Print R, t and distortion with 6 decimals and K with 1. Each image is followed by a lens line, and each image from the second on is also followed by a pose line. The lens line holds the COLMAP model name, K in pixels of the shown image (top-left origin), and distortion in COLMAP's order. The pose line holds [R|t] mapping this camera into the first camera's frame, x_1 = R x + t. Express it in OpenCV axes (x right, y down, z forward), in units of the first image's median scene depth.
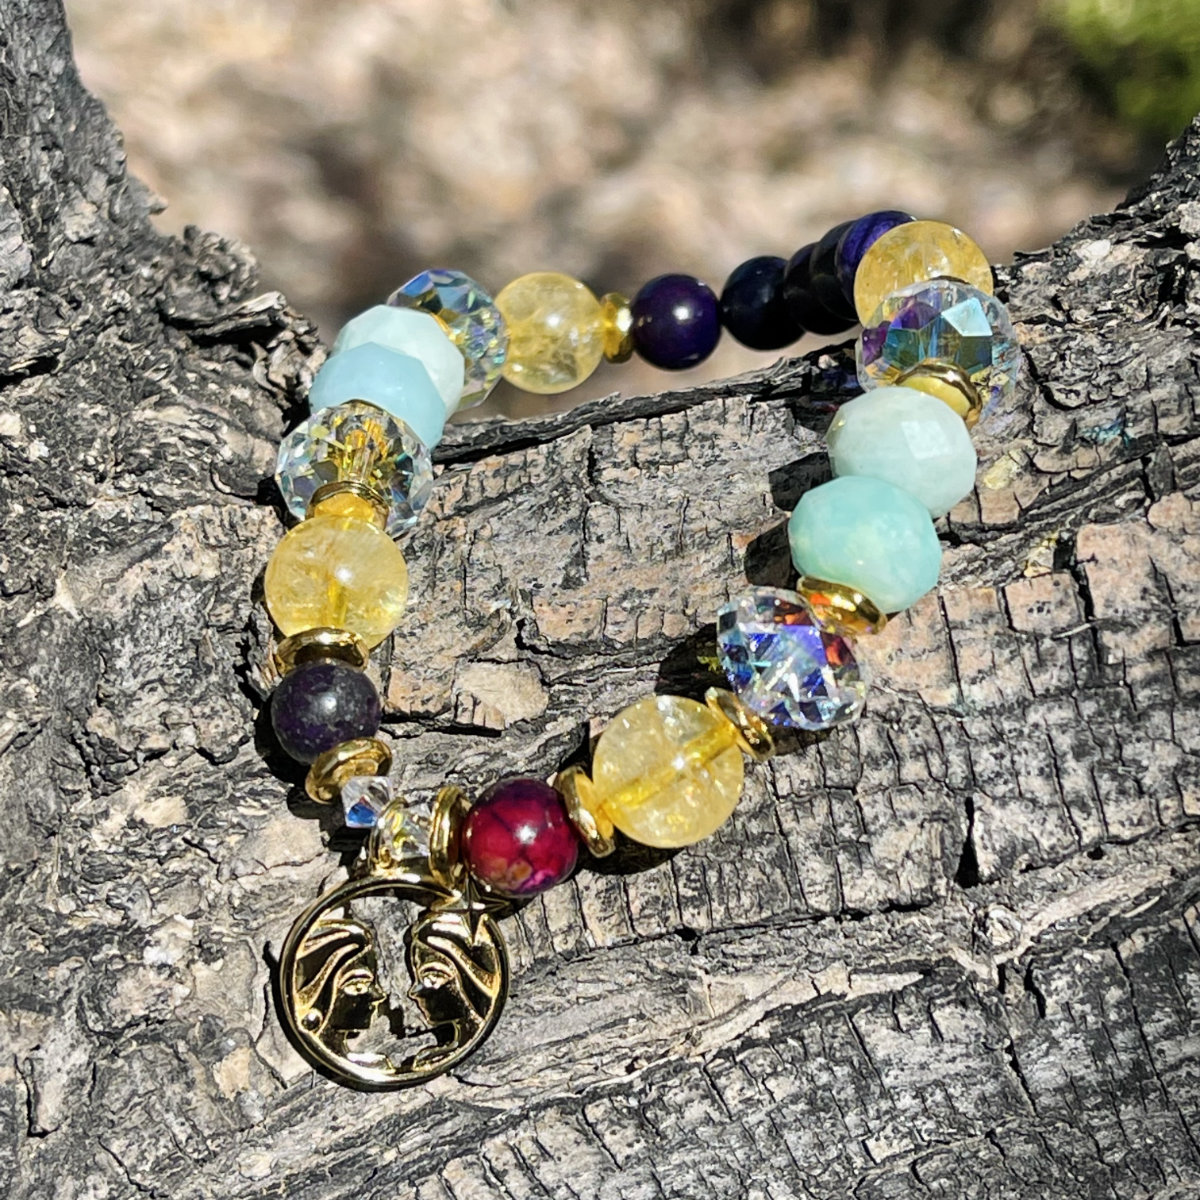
lens RADIAL K [[3168.0, 0, 632.7], [0, 3168.0, 611.1], [0, 0, 1]] dist [0.125154, 0.000000]
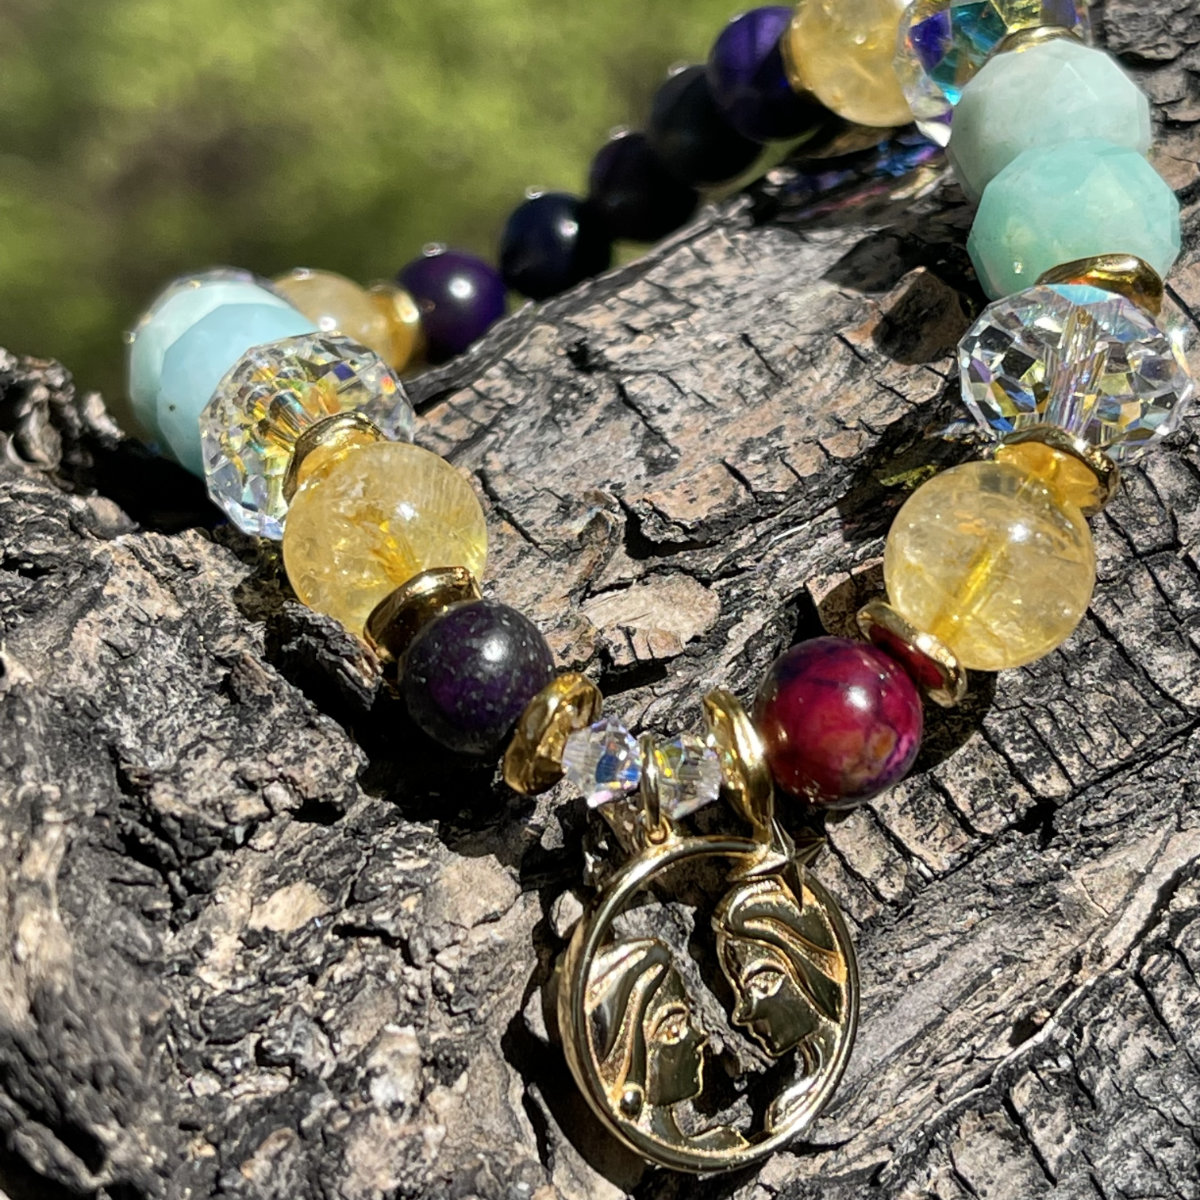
lens RADIAL K [[3168.0, 0, 649.4], [0, 3168.0, 585.3], [0, 0, 1]] dist [0.125154, 0.000000]
pose [[0.876403, -0.282662, 0.389897, -0.324215], [0.364077, 0.918843, -0.152234, 0.130741], [-0.315223, 0.275371, 0.908188, 0.357210]]
